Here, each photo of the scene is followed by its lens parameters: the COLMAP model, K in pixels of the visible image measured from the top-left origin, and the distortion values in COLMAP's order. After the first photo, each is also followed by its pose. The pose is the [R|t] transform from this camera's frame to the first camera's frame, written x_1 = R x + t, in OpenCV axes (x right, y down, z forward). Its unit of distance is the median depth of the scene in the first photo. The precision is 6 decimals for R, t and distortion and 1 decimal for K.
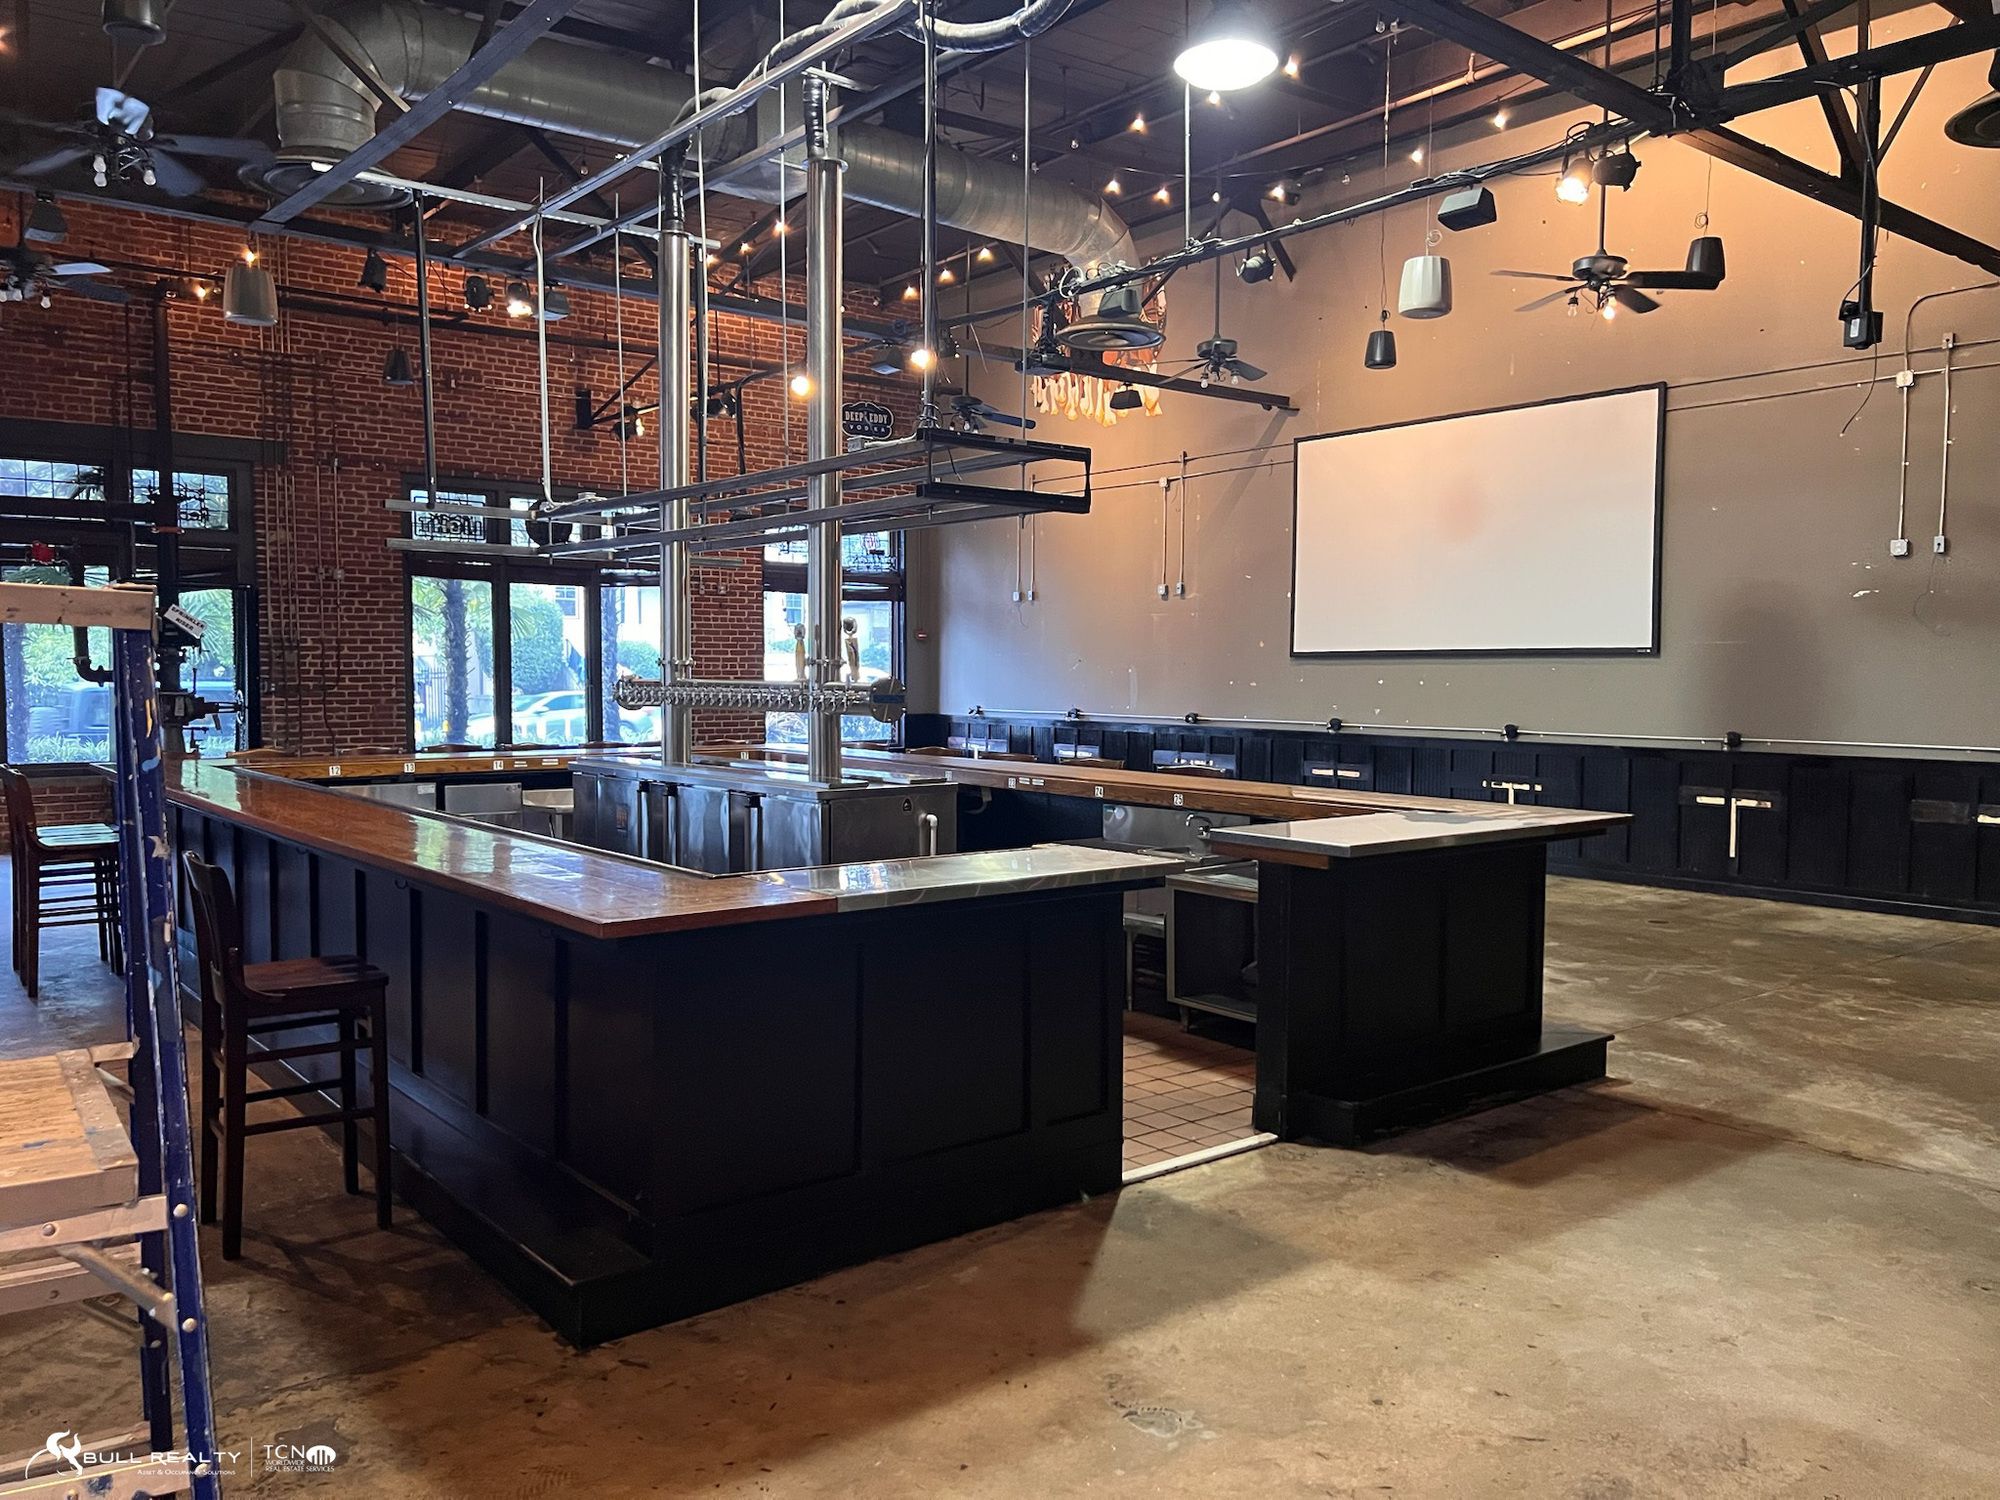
lens RADIAL K [[1516.4, 0, 1009.4], [0, 1516.4, 758.7], [0, 0, 1]] dist [0.022934, -0.029967]
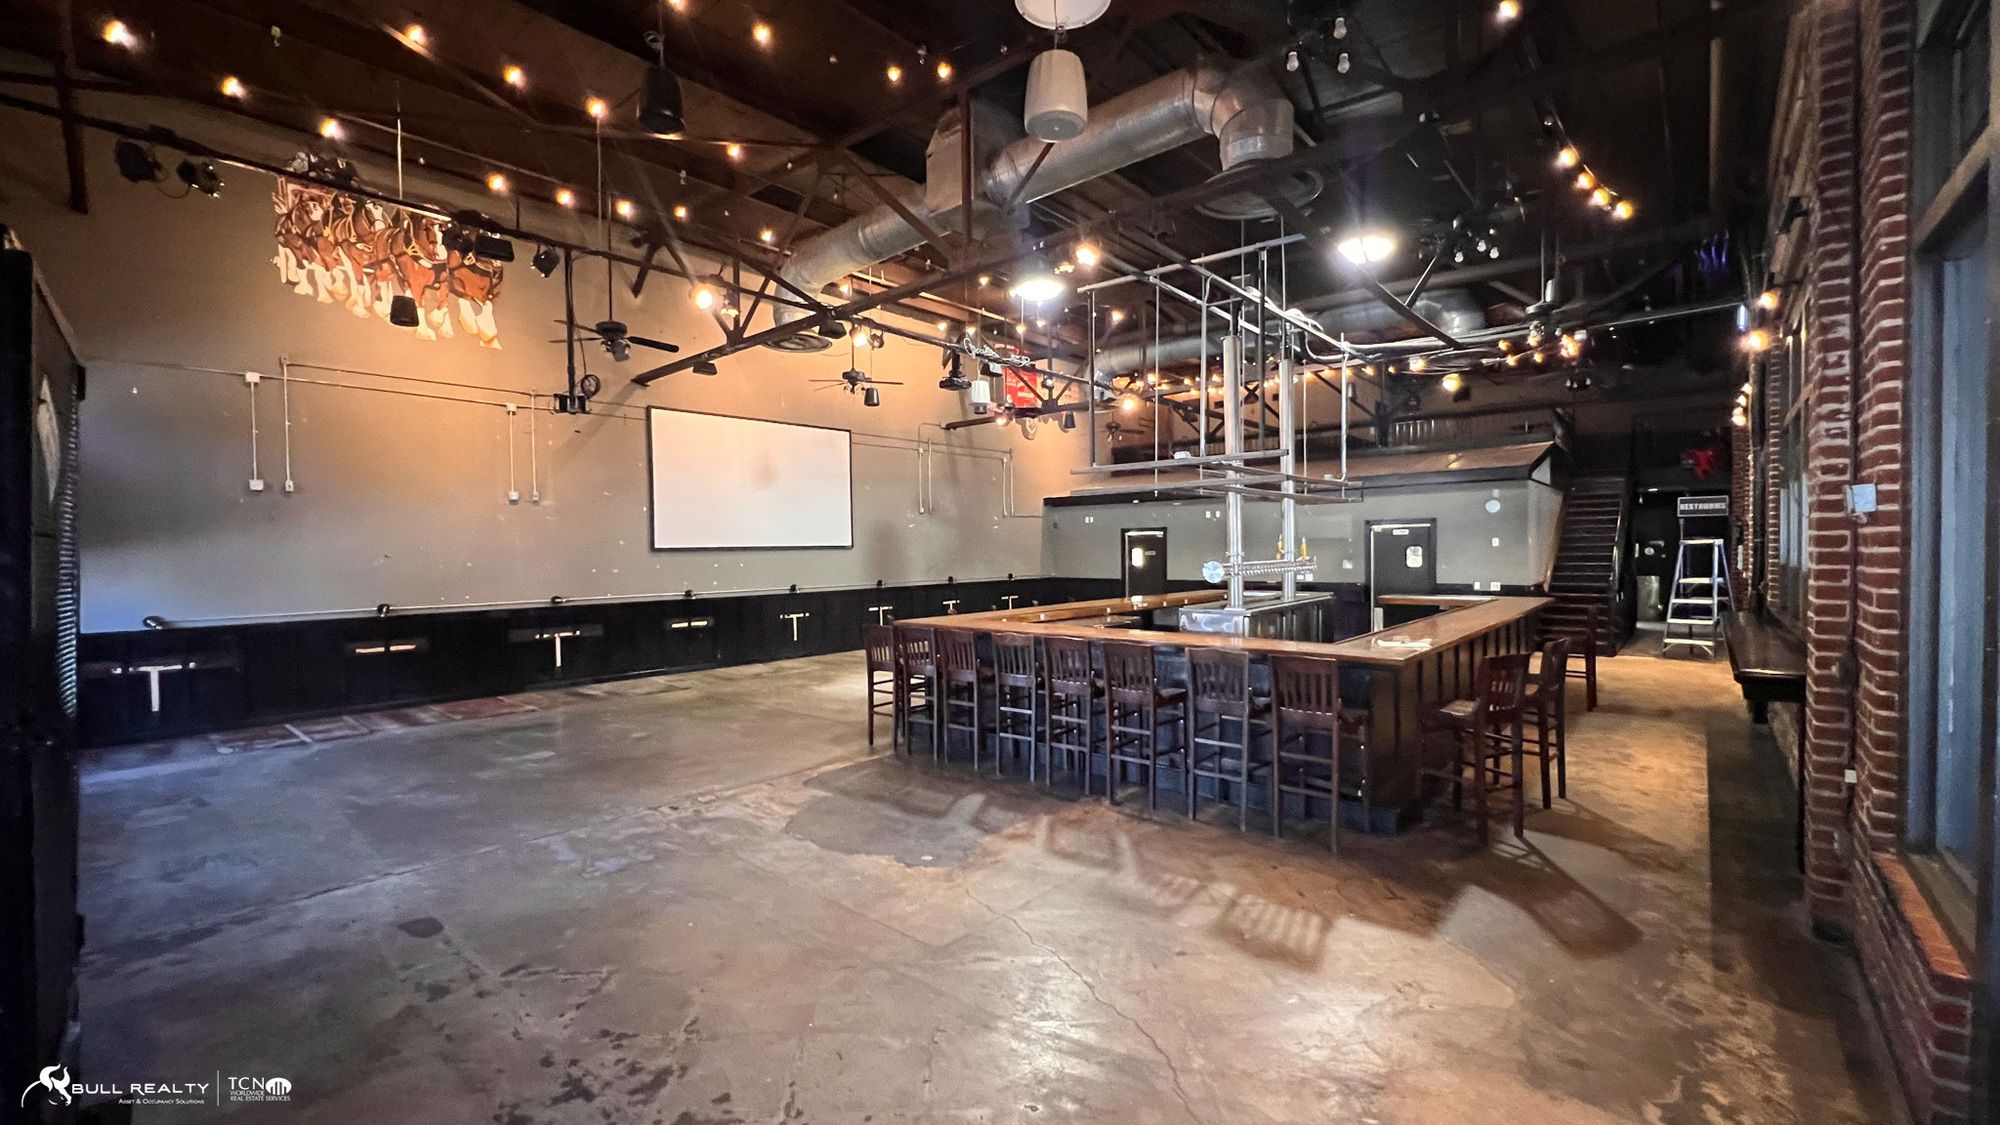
lens RADIAL K [[784.7, 0, 998.9], [0, 784.7, 558.9], [0, 0, 1]] dist [-0.001636, -0.000105]
pose [[-0.154049, -0.015766, 0.987937, -0.637832], [0.070838, 0.997123, 0.026959, -0.057396], [-0.985521, 0.074137, -0.152489, 0.801189]]
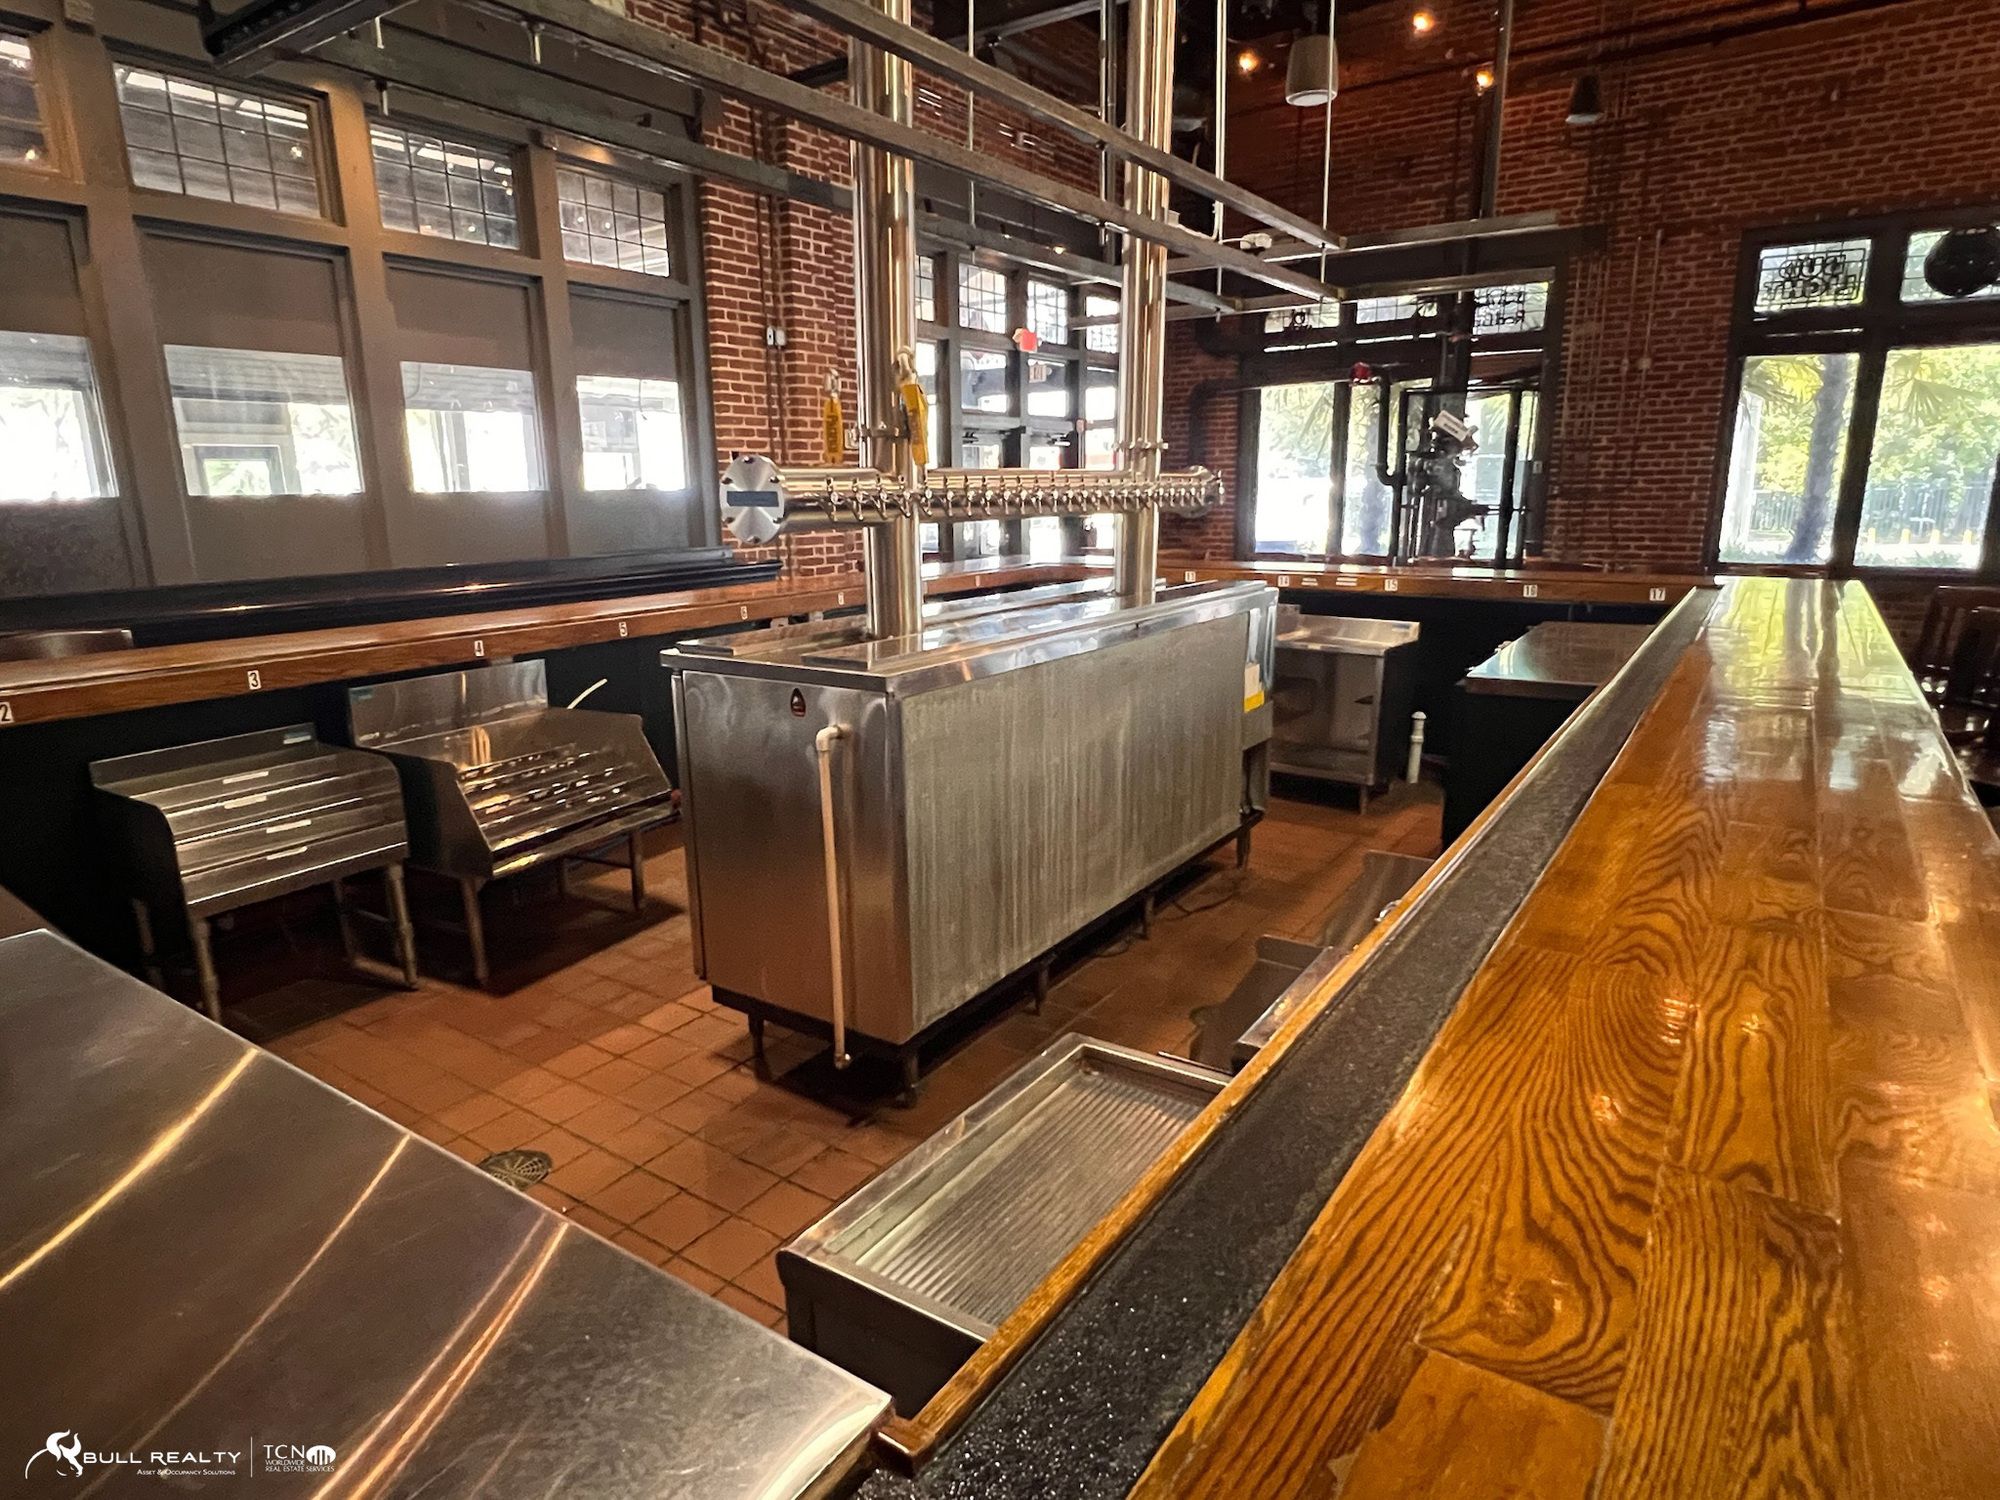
lens RADIAL K [[1120.2, 0, 999.9], [0, 1120.2, 748.8], [0, 0, 1]] dist [0.000363, 0.000727]
pose [[0.270916, 0.215247, -0.938229, 0.146822], [-0.045284, 0.976450, 0.210939, -0.019969], [0.961537, -0.014660, 0.274283, 0.454409]]
